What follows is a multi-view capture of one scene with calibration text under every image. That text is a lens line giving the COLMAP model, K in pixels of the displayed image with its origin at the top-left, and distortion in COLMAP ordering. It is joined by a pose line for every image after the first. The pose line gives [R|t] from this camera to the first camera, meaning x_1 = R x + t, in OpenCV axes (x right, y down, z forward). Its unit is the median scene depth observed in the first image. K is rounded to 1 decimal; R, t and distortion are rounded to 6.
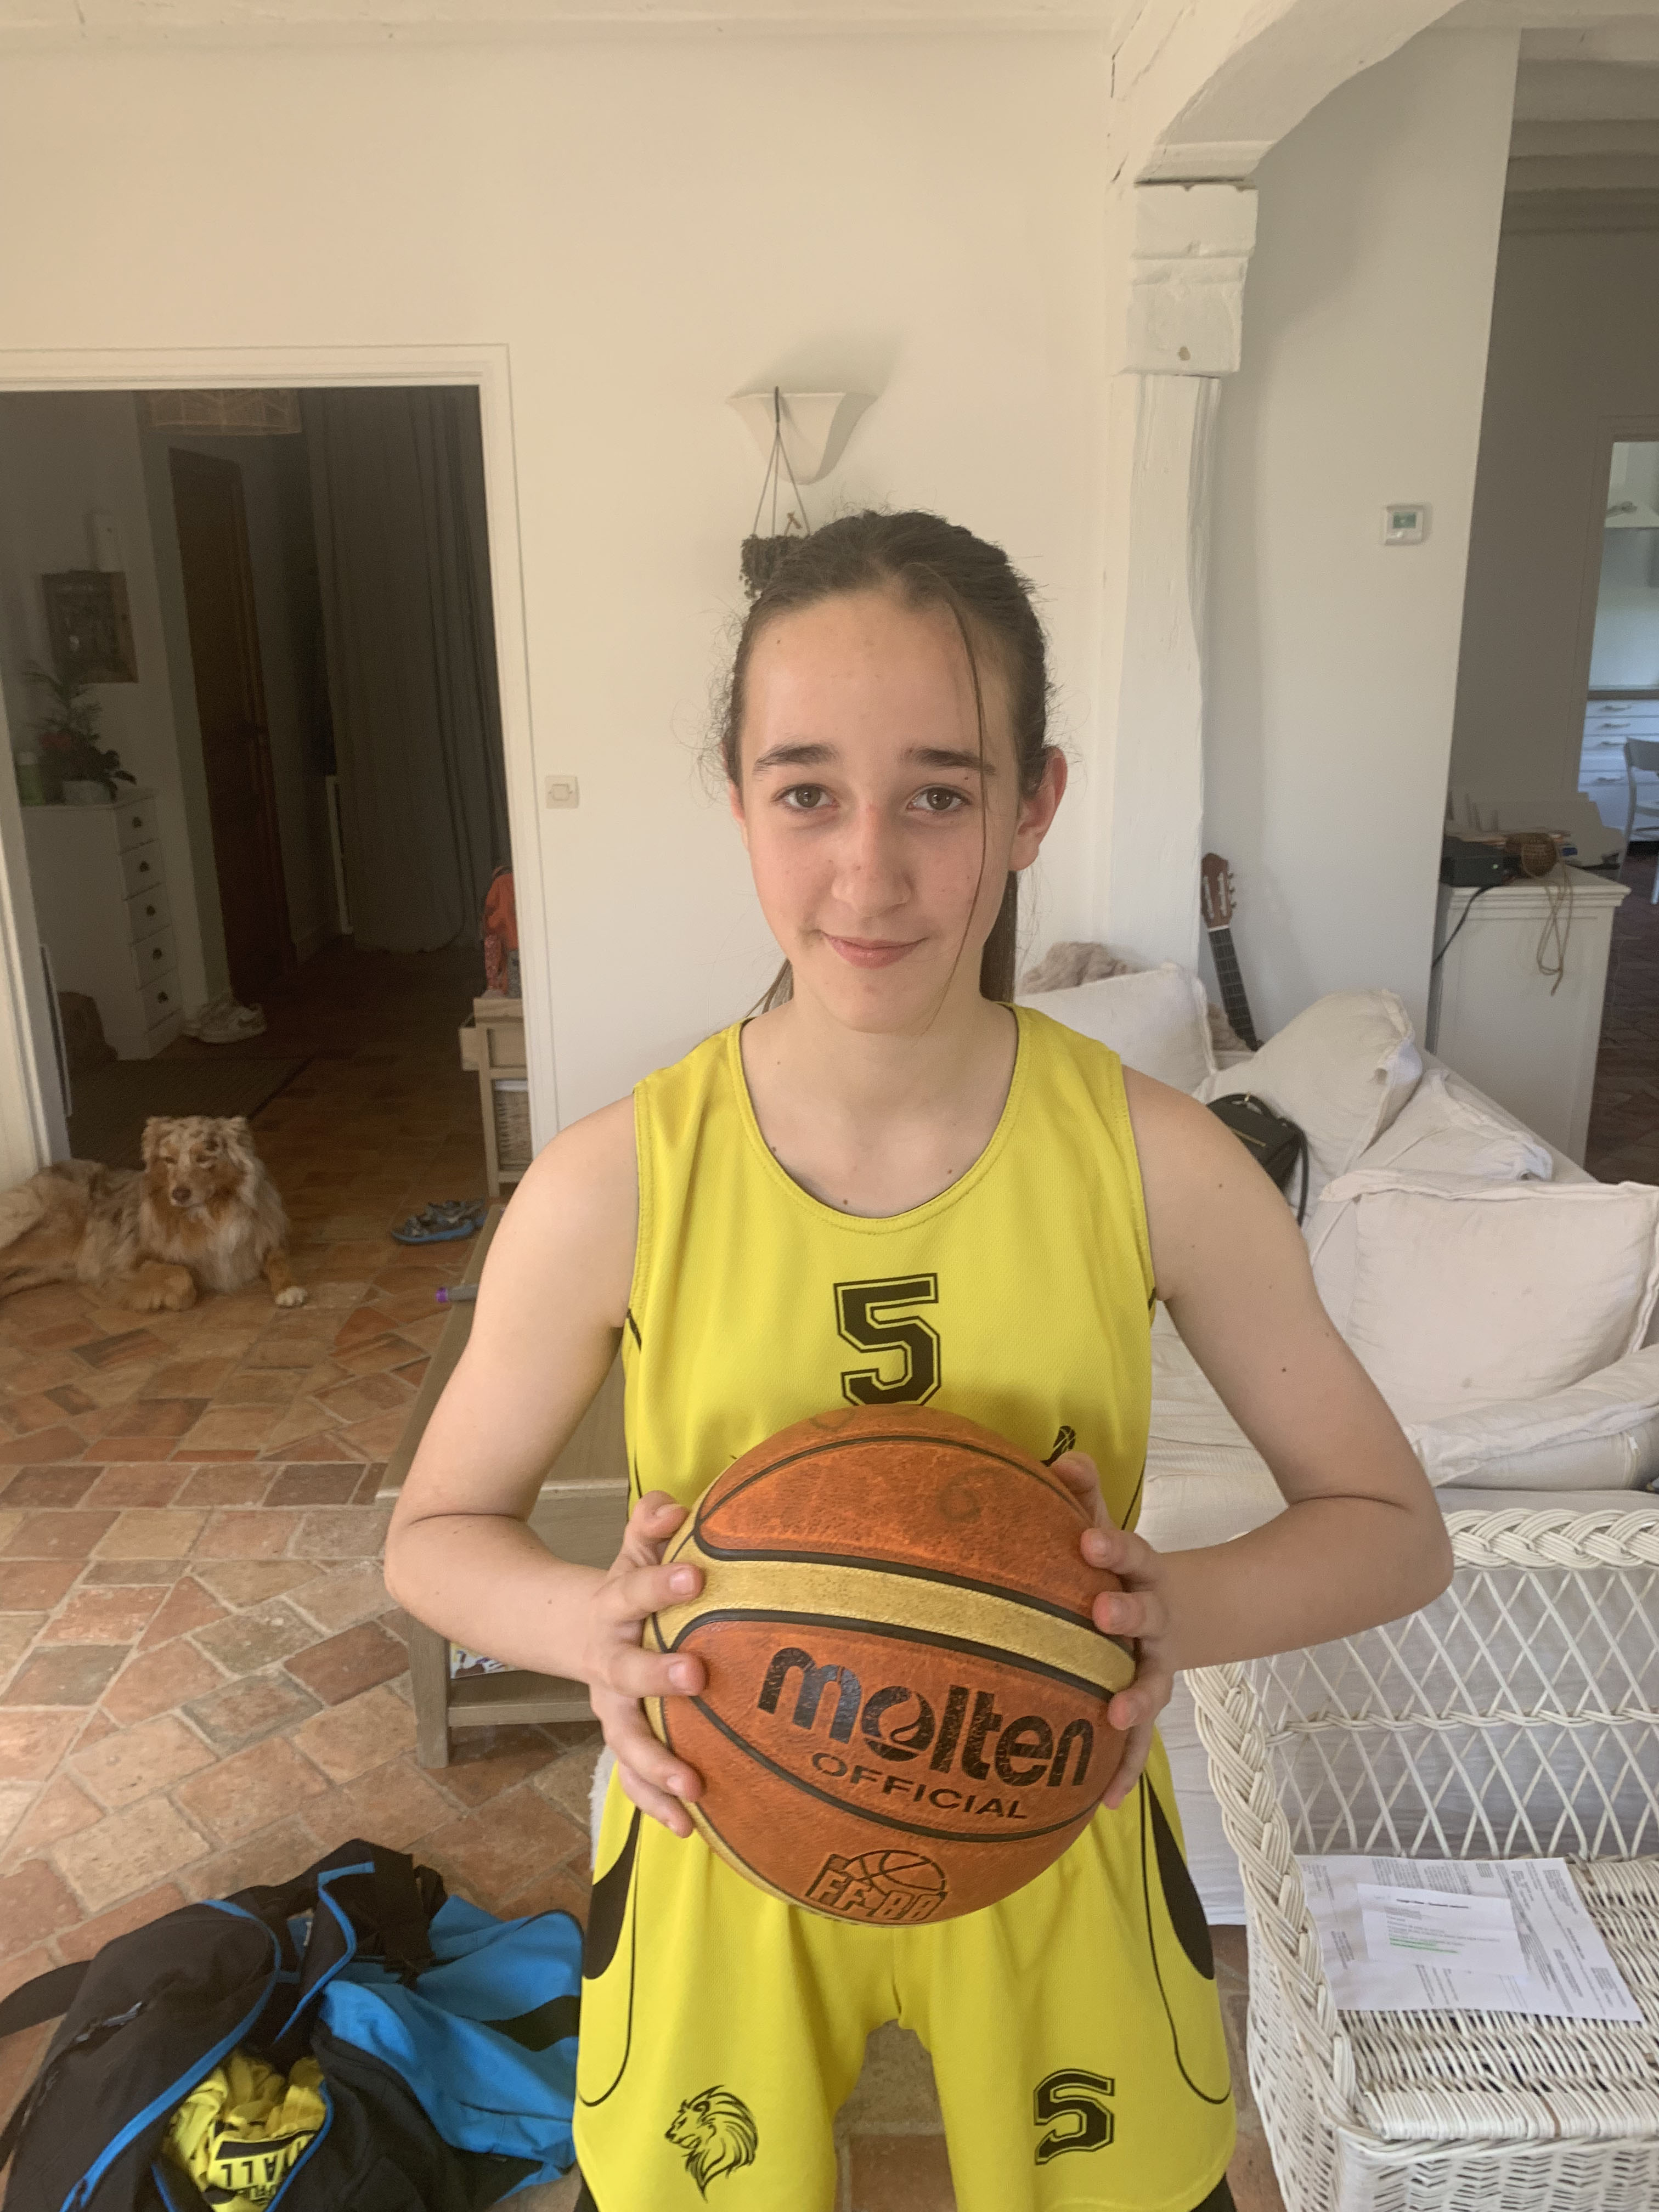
lens RADIAL K [[1714.6, 0, 814.5], [0, 1714.6, 1085.7], [0, 0, 1]] dist [0.000686, 0.002331]
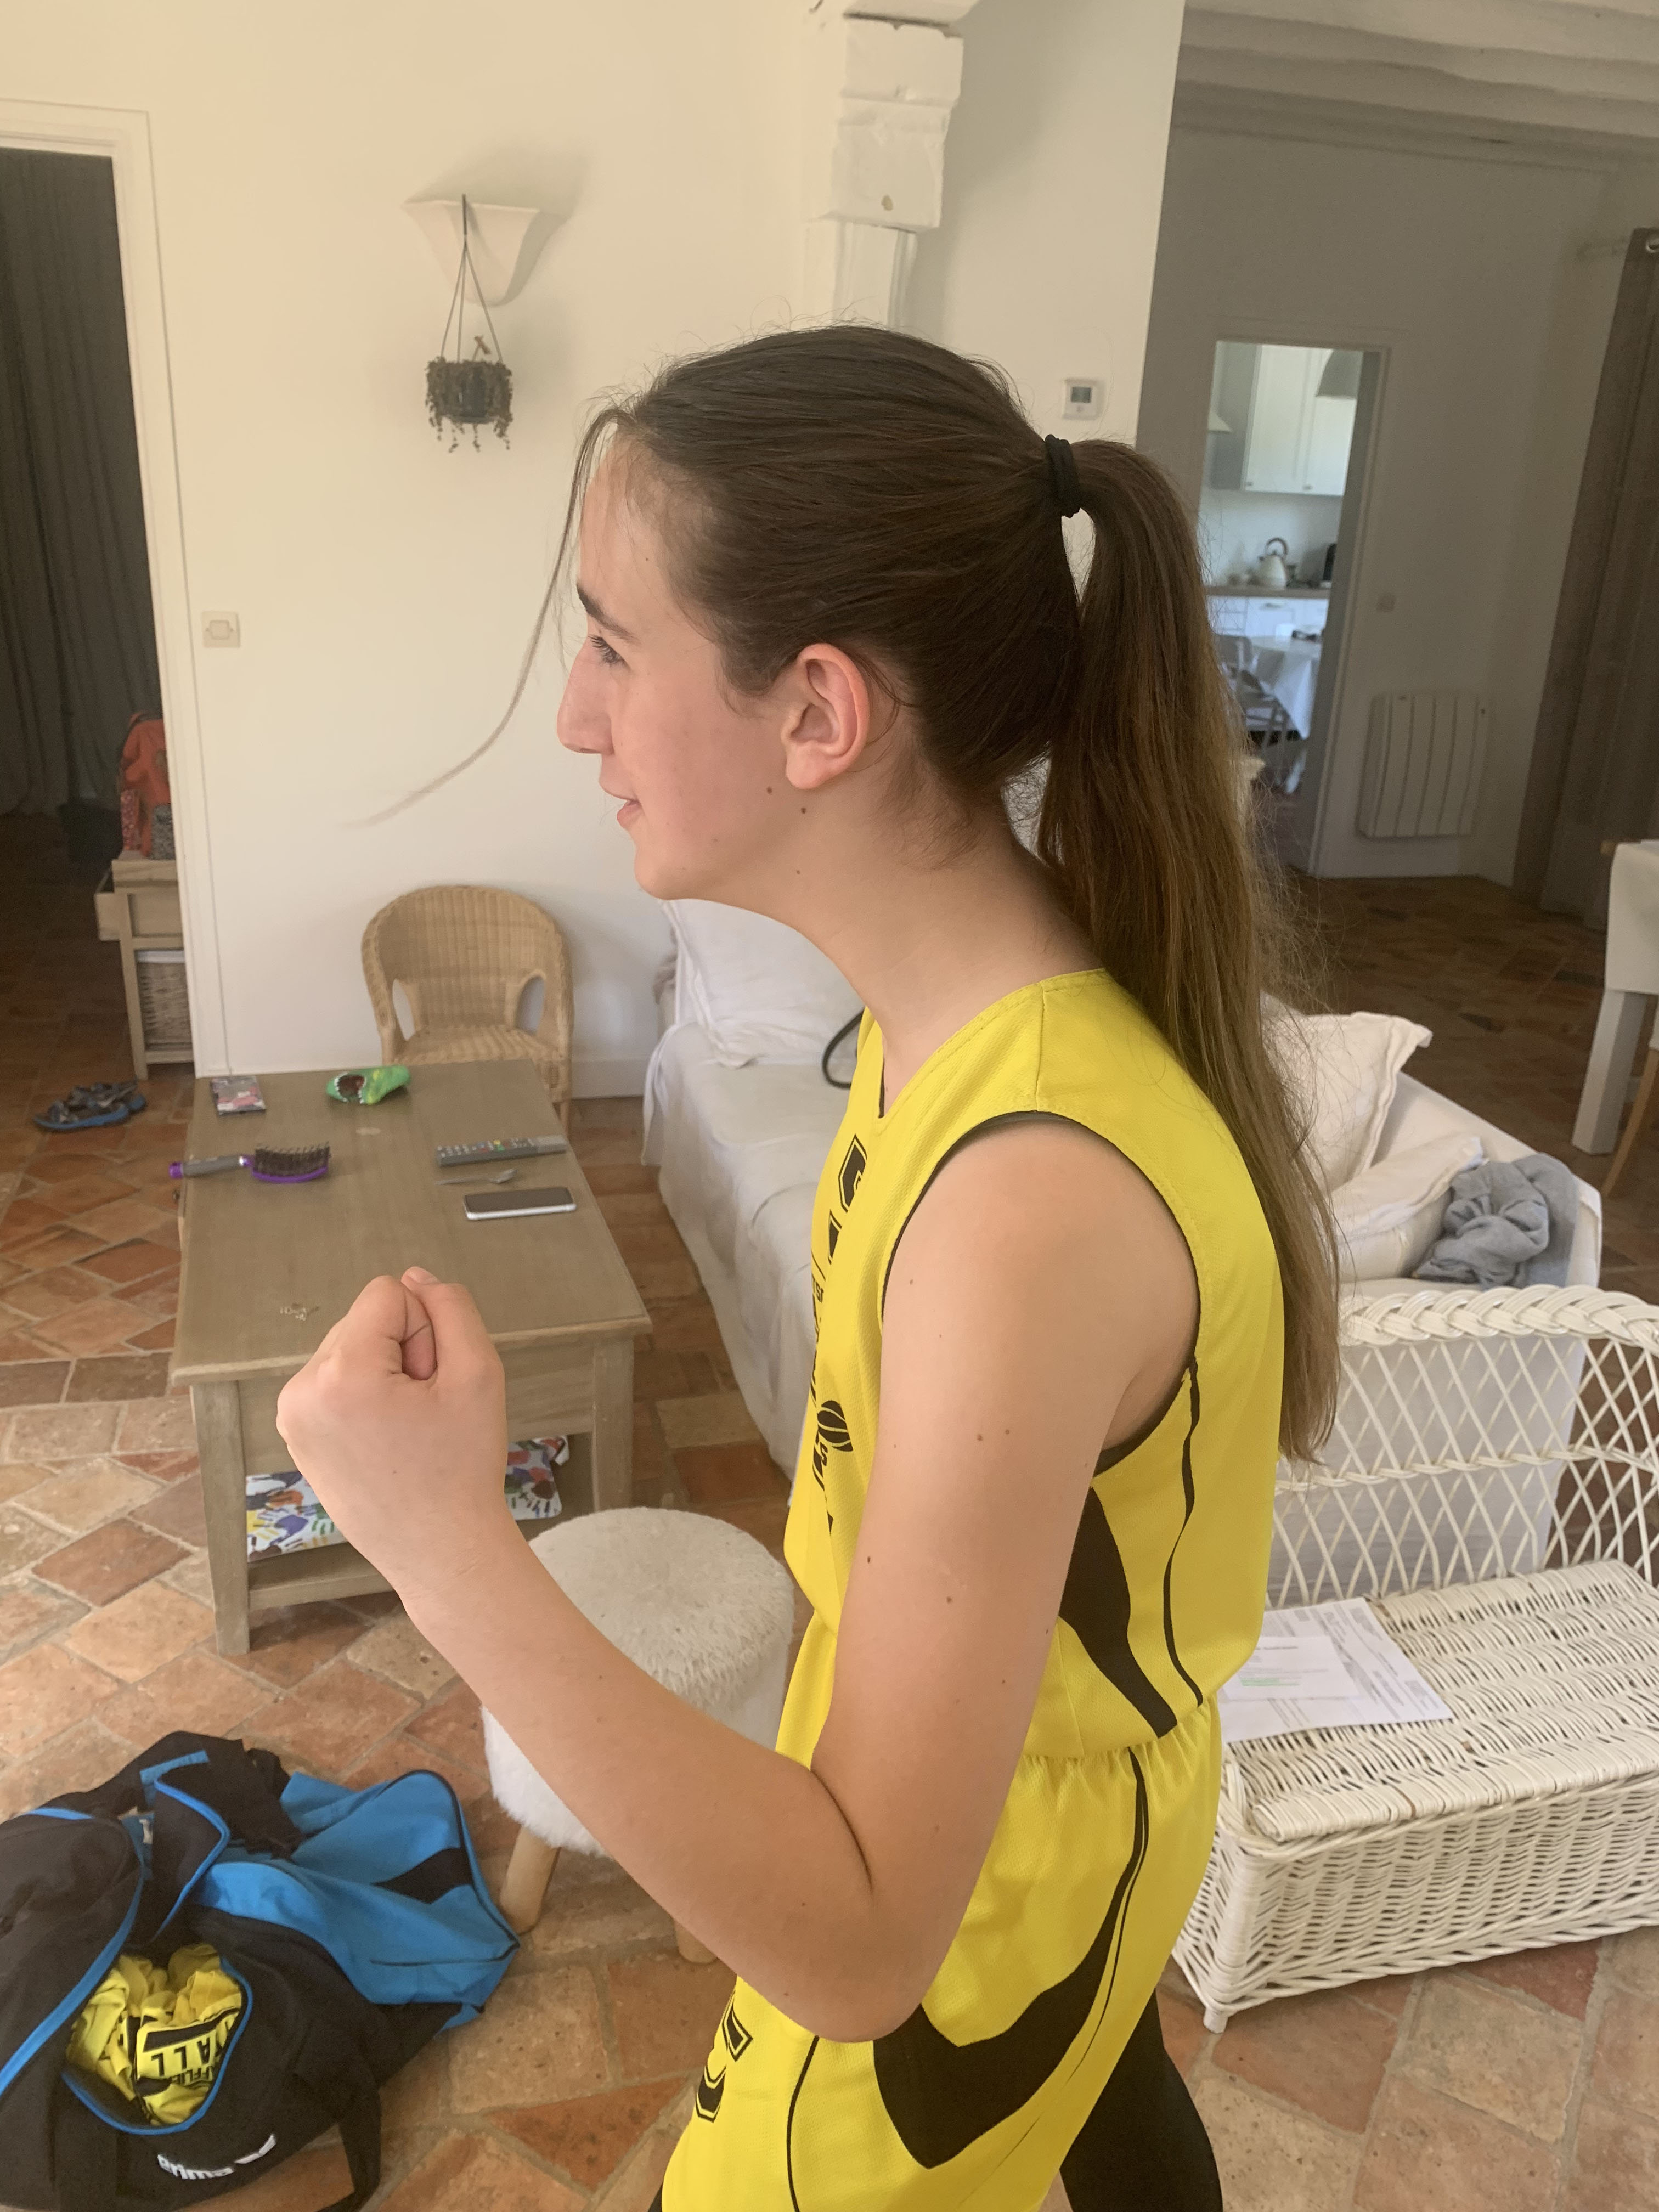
lens RADIAL K [[1714.9, 0, 839.3], [0, 1714.9, 1122.4], [0, 0, 1]] dist [0.004420, -0.002693]
pose [[0.963689, -0.035987, 0.264590, -0.128004], [0.013288, 0.996112, 0.087085, 0.022783], [-0.266696, -0.080407, 0.960421, 0.017478]]
